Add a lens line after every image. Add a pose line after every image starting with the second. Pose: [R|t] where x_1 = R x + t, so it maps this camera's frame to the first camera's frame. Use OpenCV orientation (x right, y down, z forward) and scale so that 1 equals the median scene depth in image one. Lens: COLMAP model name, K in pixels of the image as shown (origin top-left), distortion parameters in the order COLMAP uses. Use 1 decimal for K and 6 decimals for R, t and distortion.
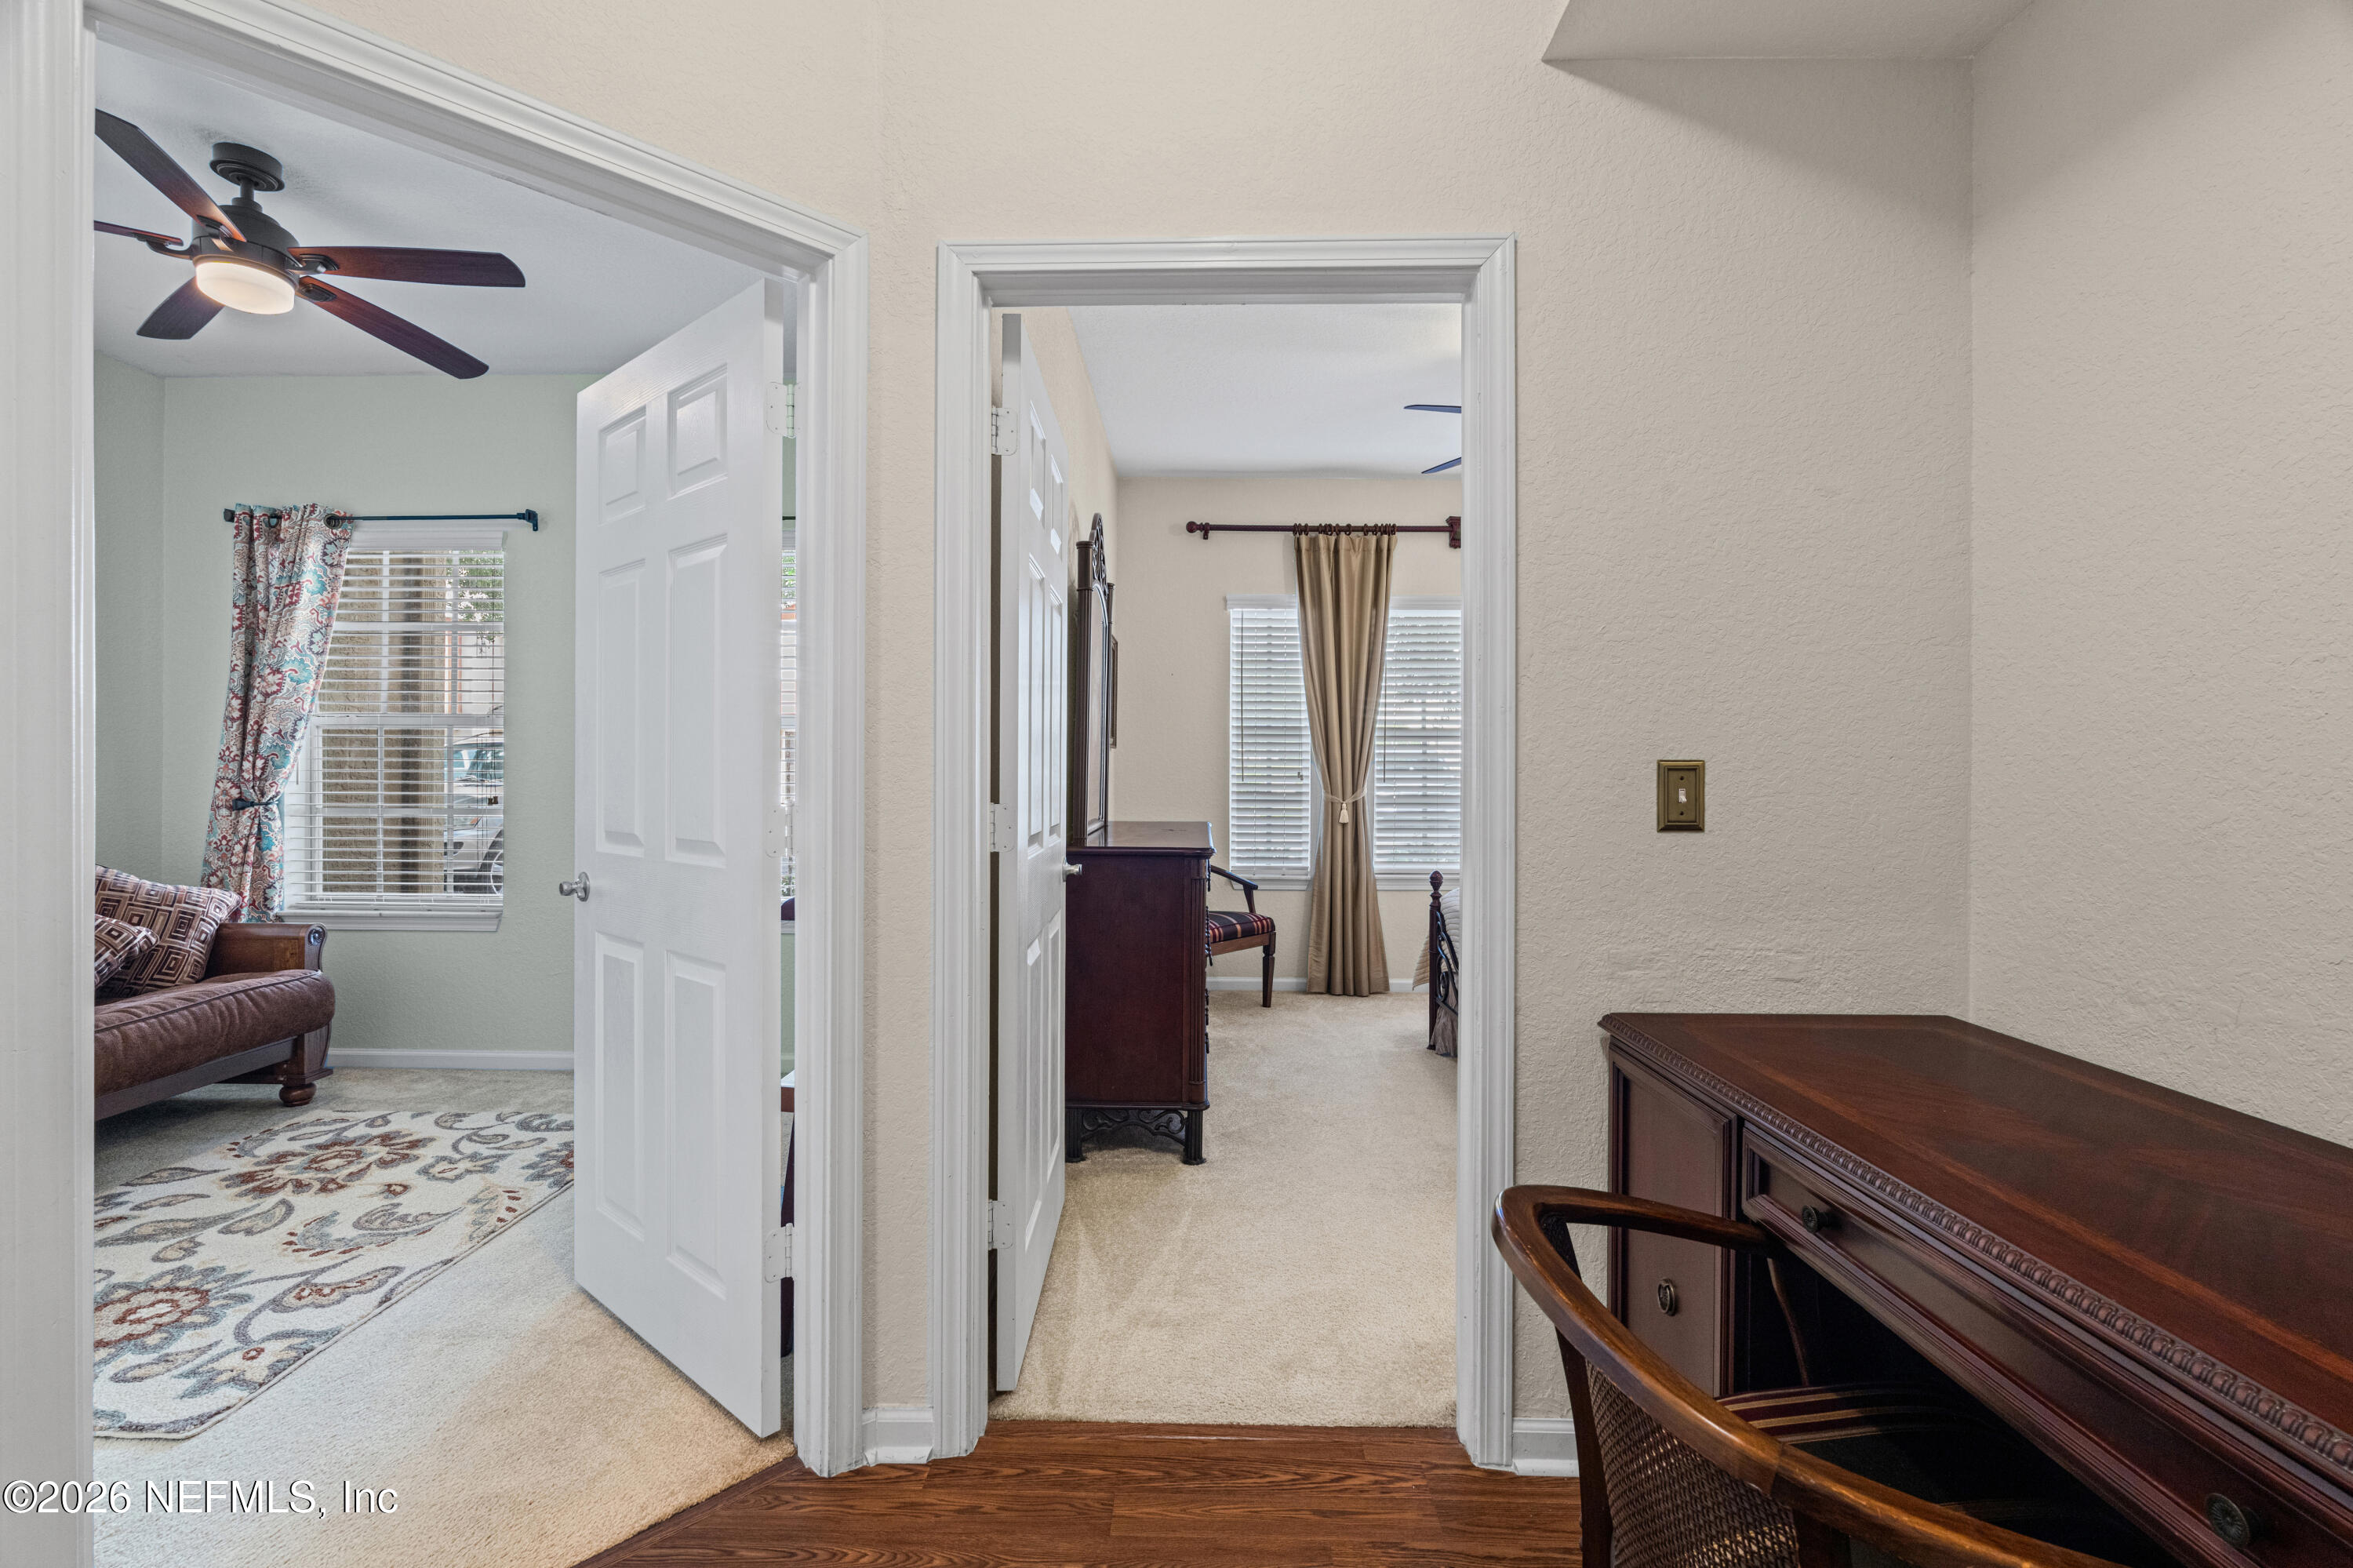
lens RADIAL K [[1033.8, 0, 1176.0], [0, 1033.8, 765.3], [0, 0, 1]] dist [-0.004064, 0.000149]
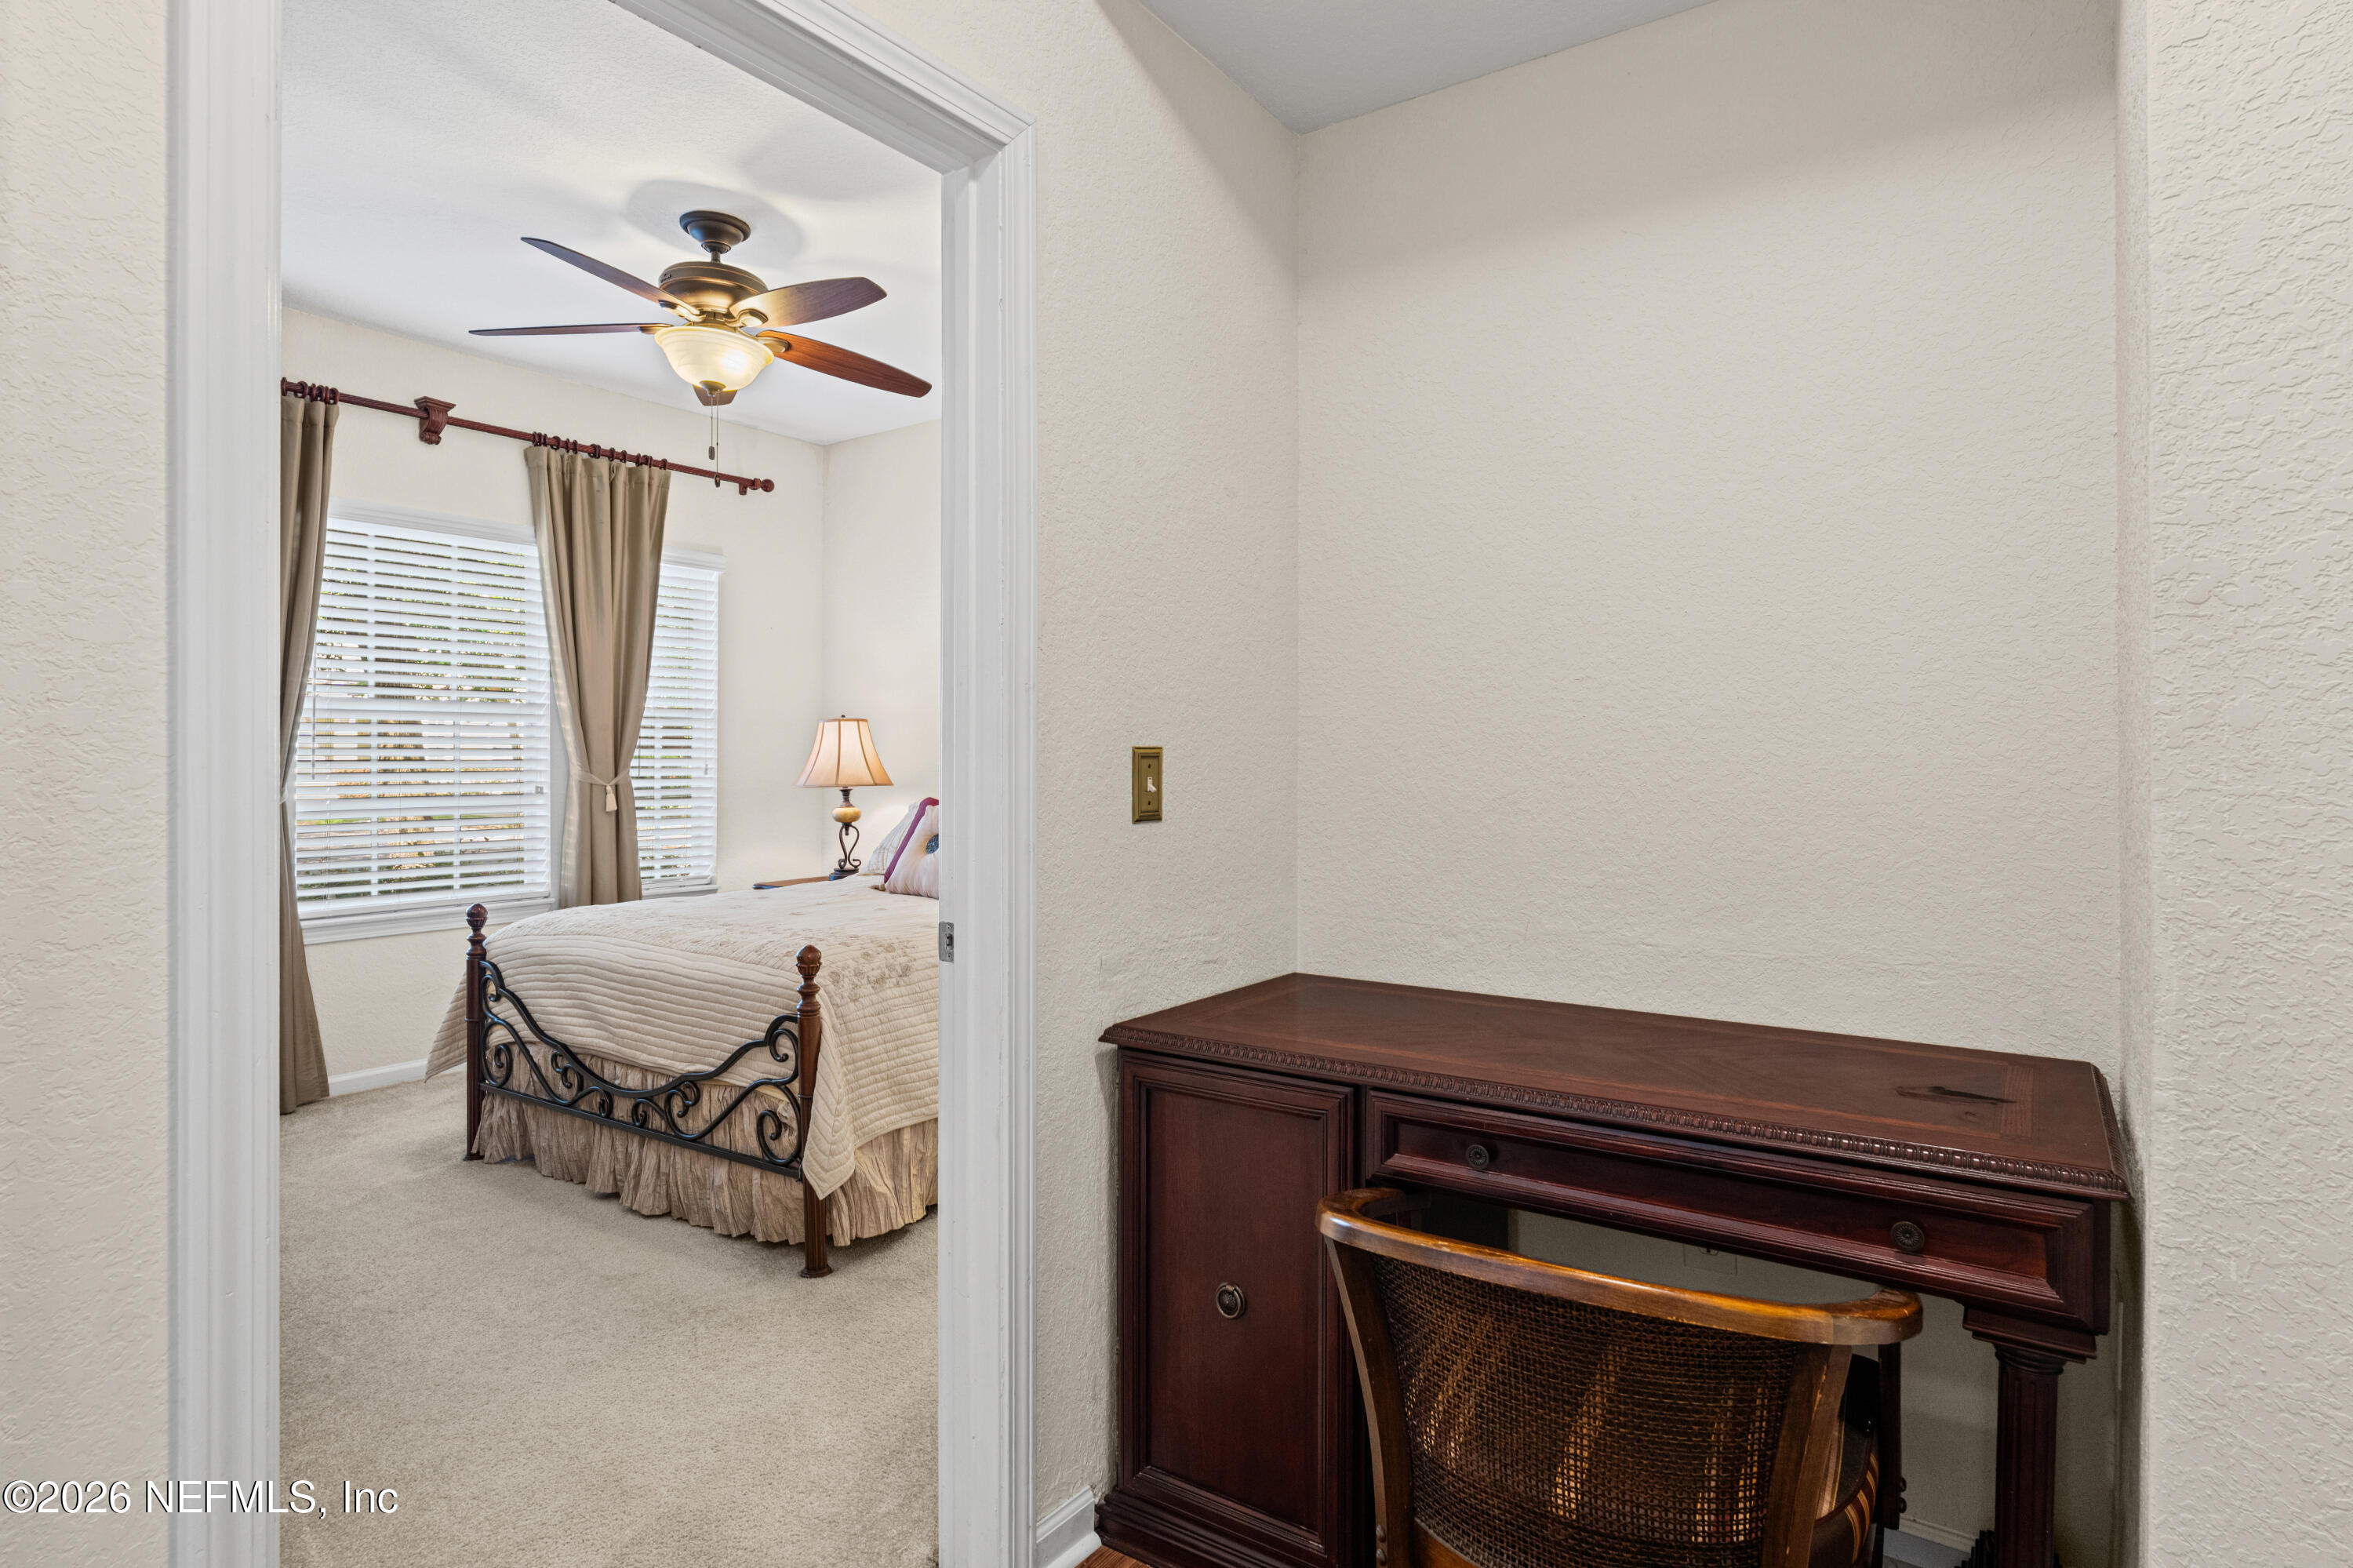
lens RADIAL K [[1240.2, 0, 1187.8], [0, 1240.2, 753.2], [0, 0, 1]] dist [-0.001698, -0.000481]
pose [[0.561763, -0.002483, 0.827294, -0.139419], [0.001783, 0.999997, 0.001791, -0.000441], [-0.827296, 0.000469, 0.561766, 0.103431]]
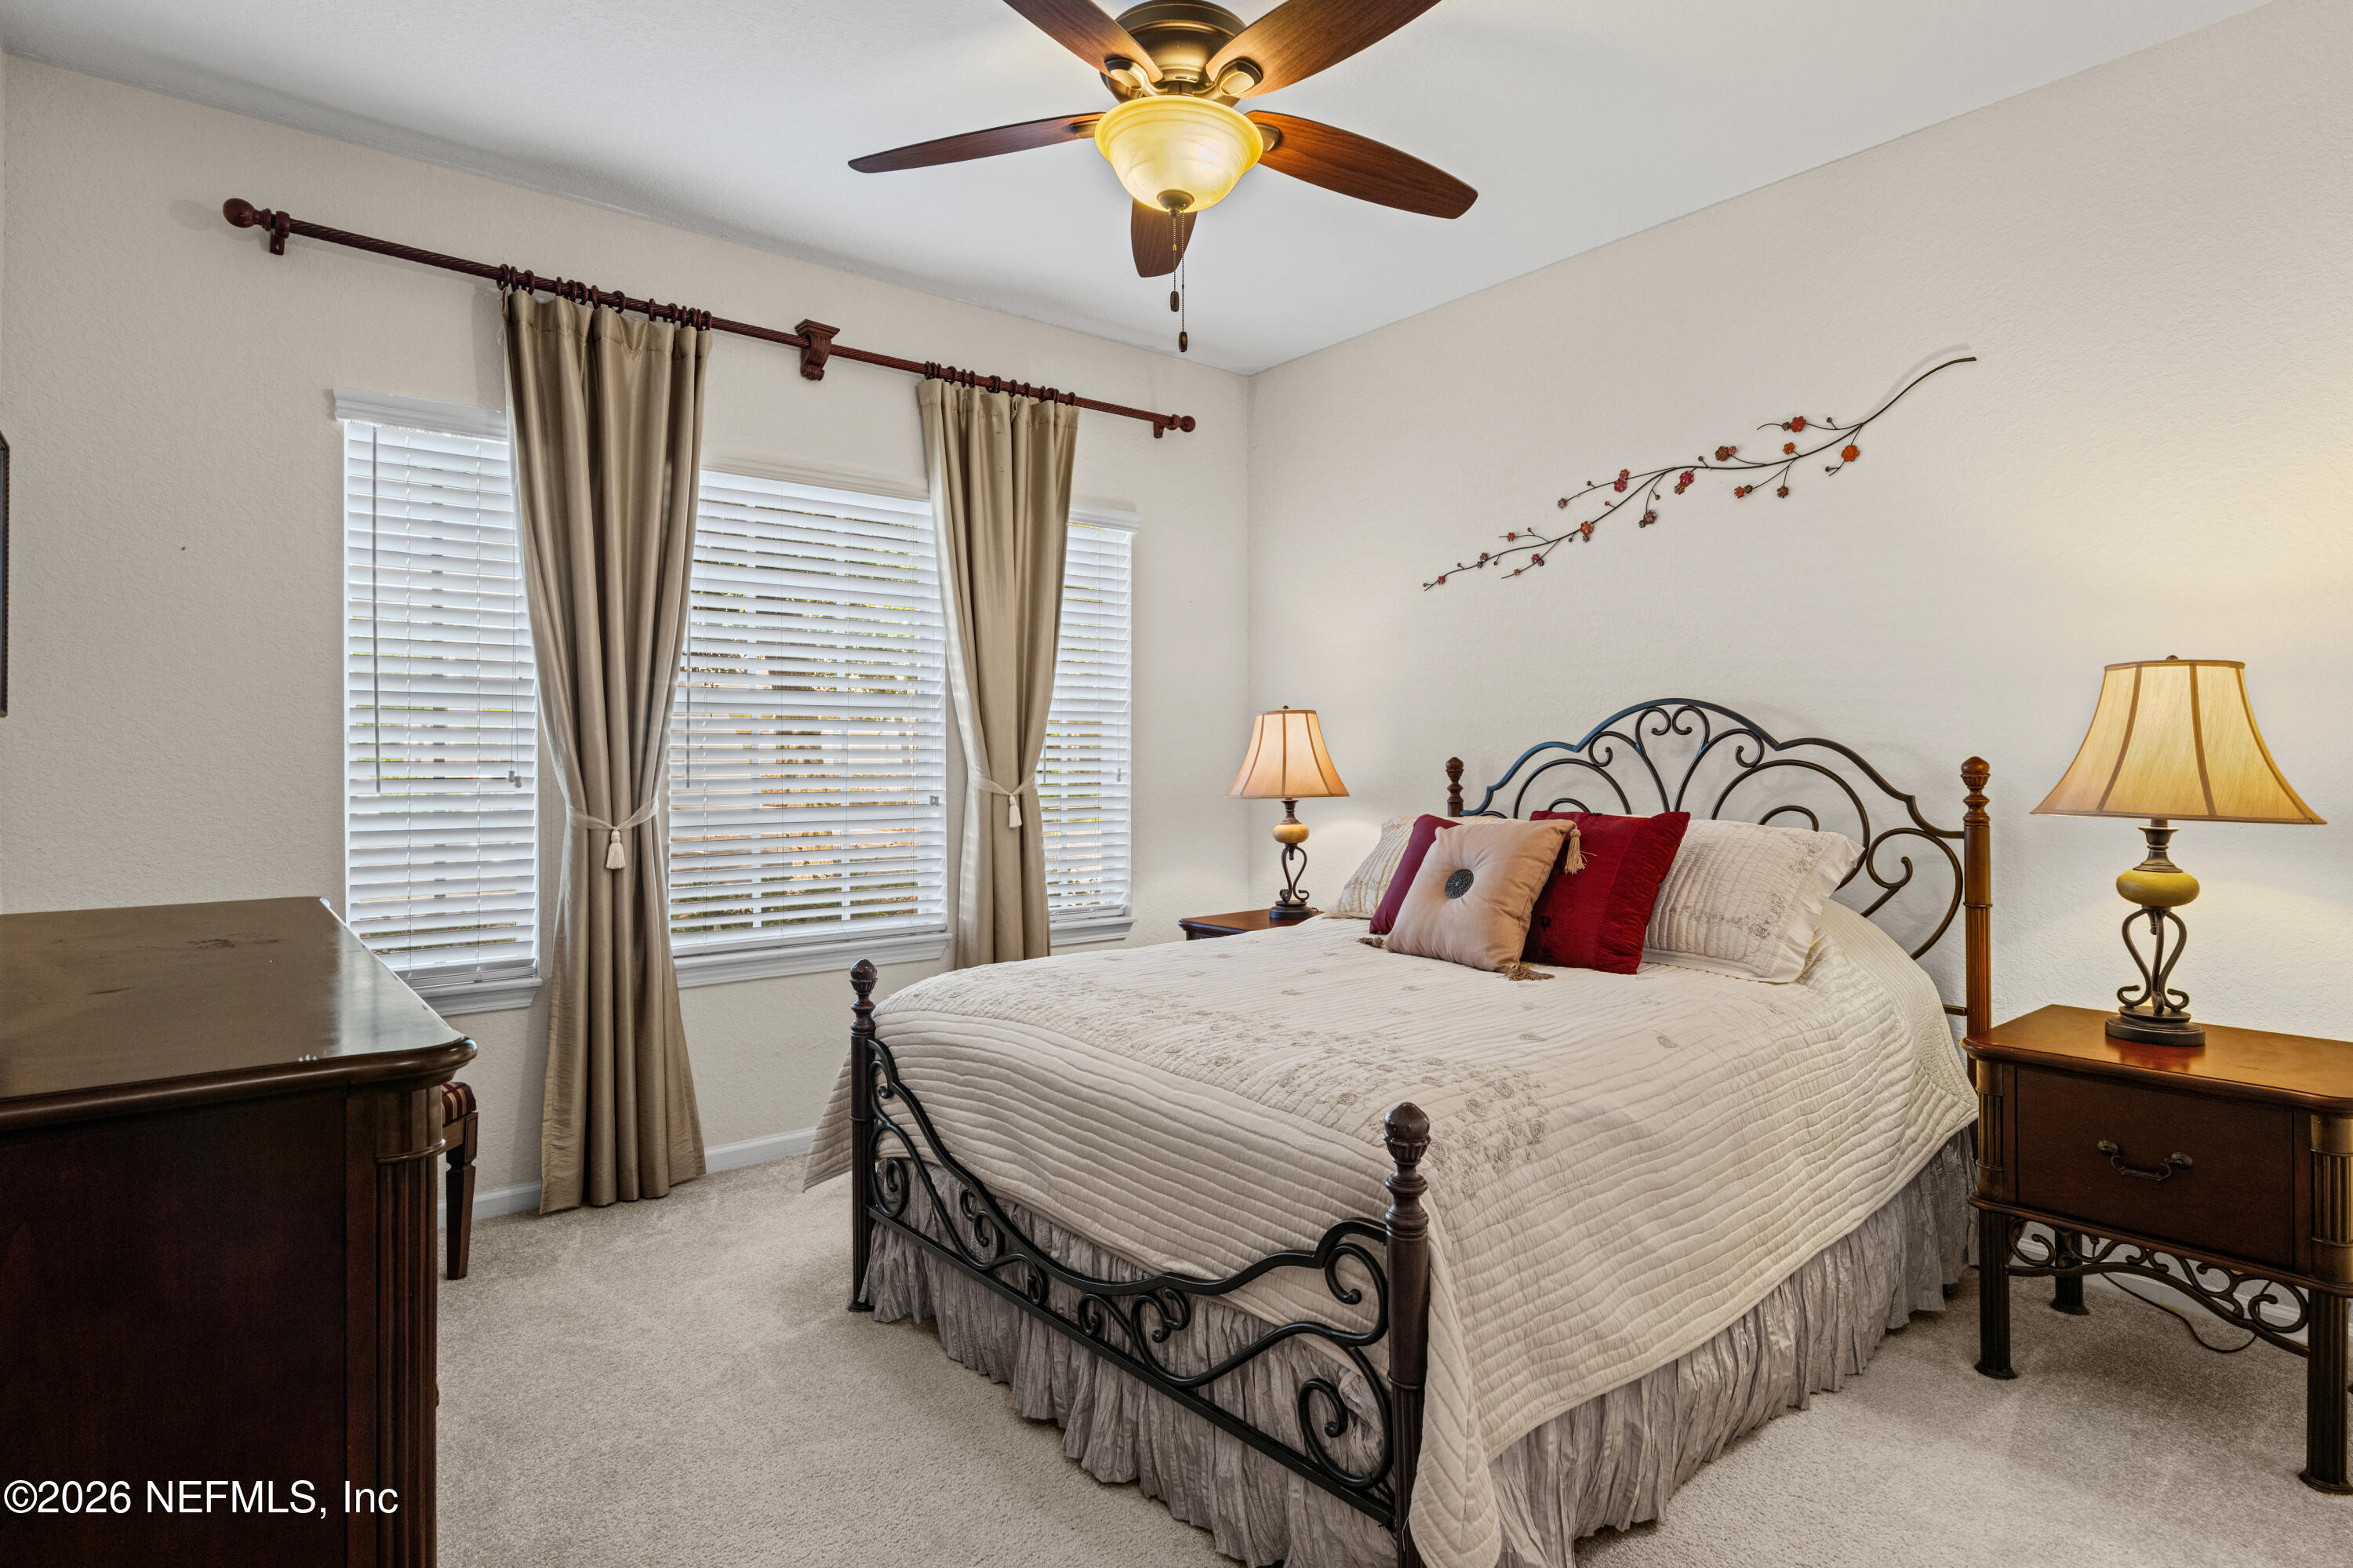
lens RADIAL K [[1240.2, 0, 1183.6], [0, 1240.2, 764.6], [0, 0, 1]] dist [-0.001698, -0.000481]
pose [[0.765671, -0.008921, 0.643171, -0.017879], [0.006680, 0.999960, 0.005918, 0.002222], [-0.643198, -0.000235, 0.765700, 0.343229]]
